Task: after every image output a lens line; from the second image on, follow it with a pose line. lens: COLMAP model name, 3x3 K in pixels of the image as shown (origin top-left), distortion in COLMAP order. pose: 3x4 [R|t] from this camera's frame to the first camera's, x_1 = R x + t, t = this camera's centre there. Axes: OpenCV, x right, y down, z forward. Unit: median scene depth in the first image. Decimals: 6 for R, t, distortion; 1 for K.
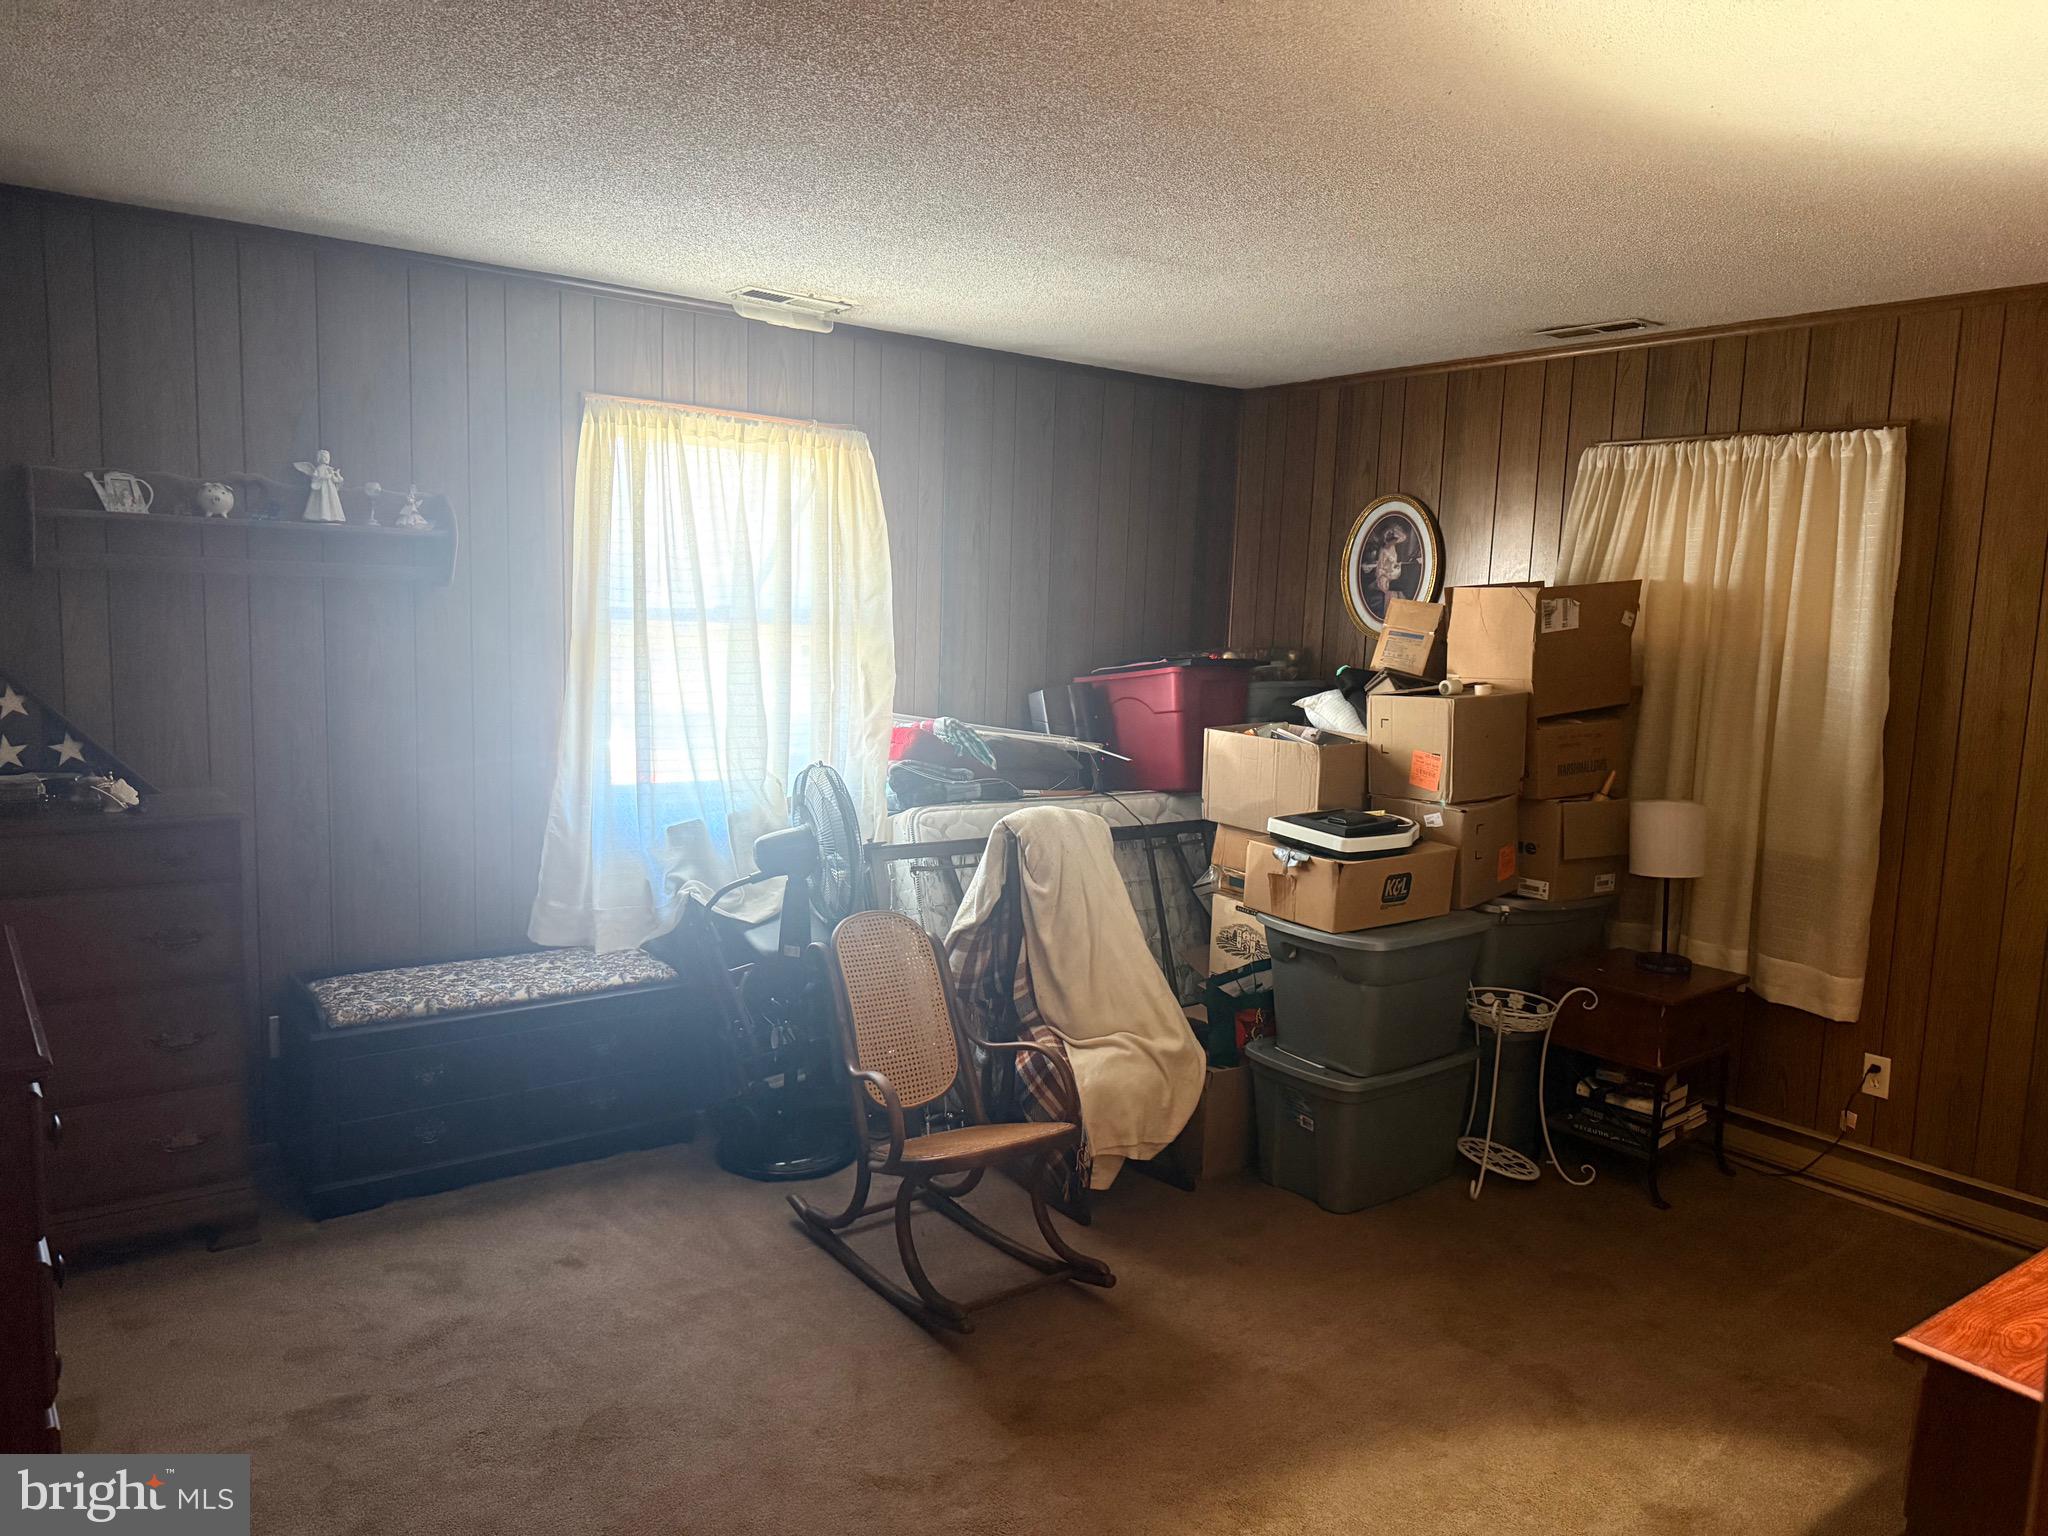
lens RADIAL K [[1430.6, 0, 1028.1], [0, 1430.6, 771.9], [0, 0, 1]] dist [0.099912, -0.126441]
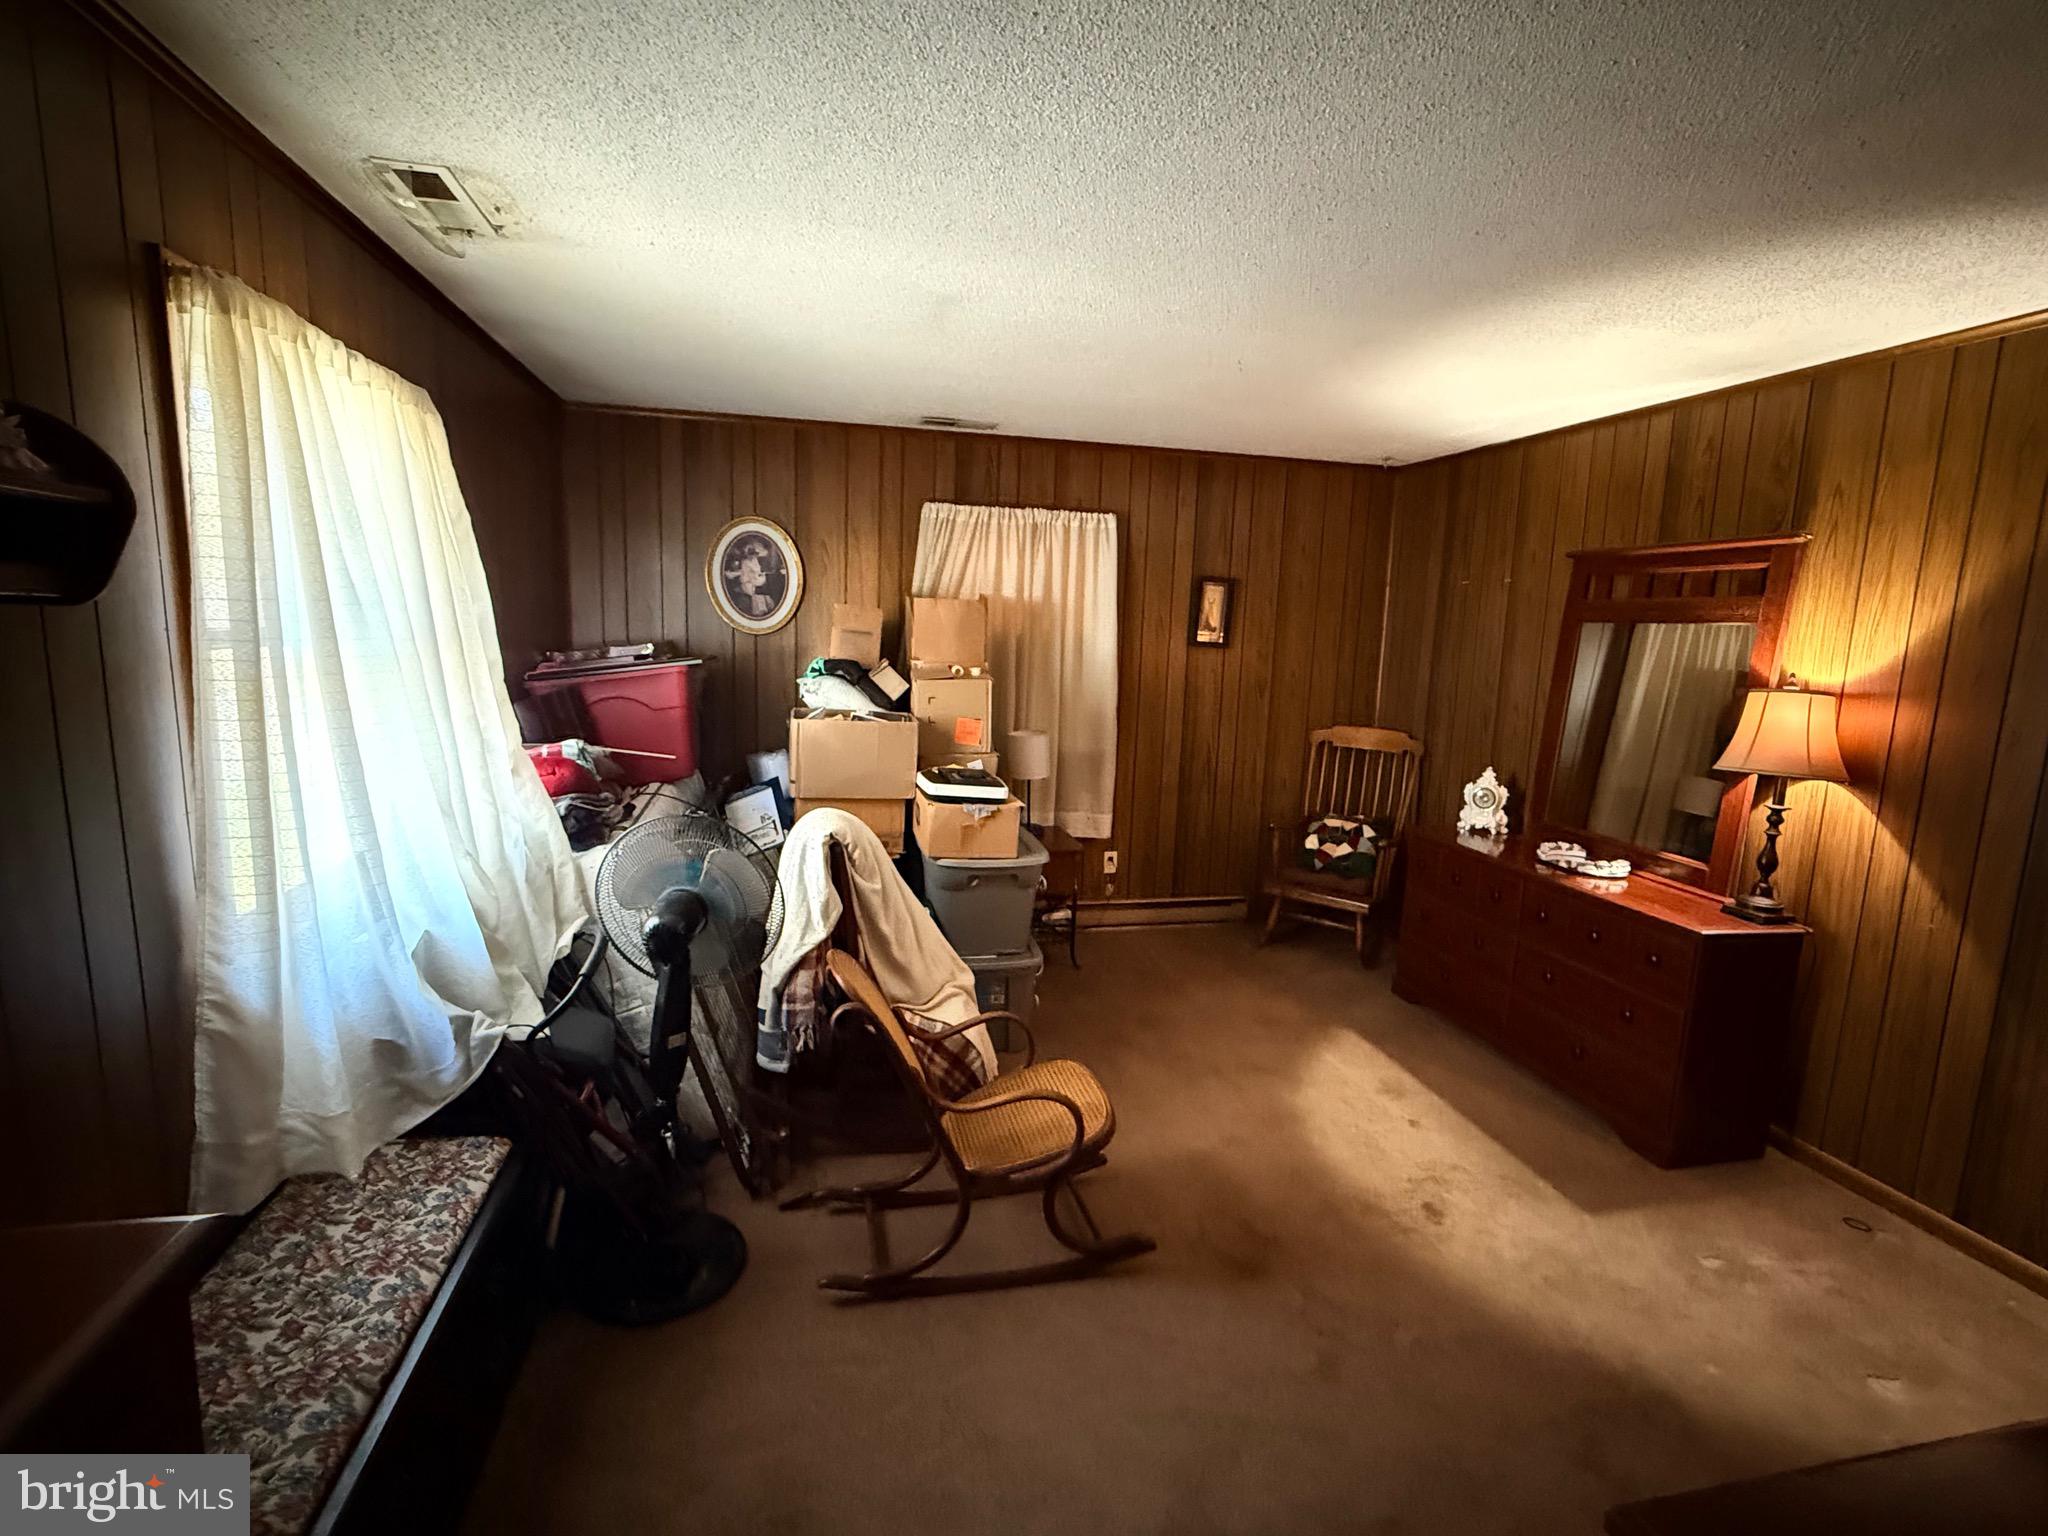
lens RADIAL K [[947.9, 0, 1021.4], [0, 947.9, 767.3], [0, 0, 1]] dist [-0.000568, -0.000395]
pose [[0.426313, -0.159124, 0.890470, -0.534962], [0.089890, 0.986986, 0.133336, -0.086006], [-0.900098, 0.023202, 0.435068, 0.562889]]
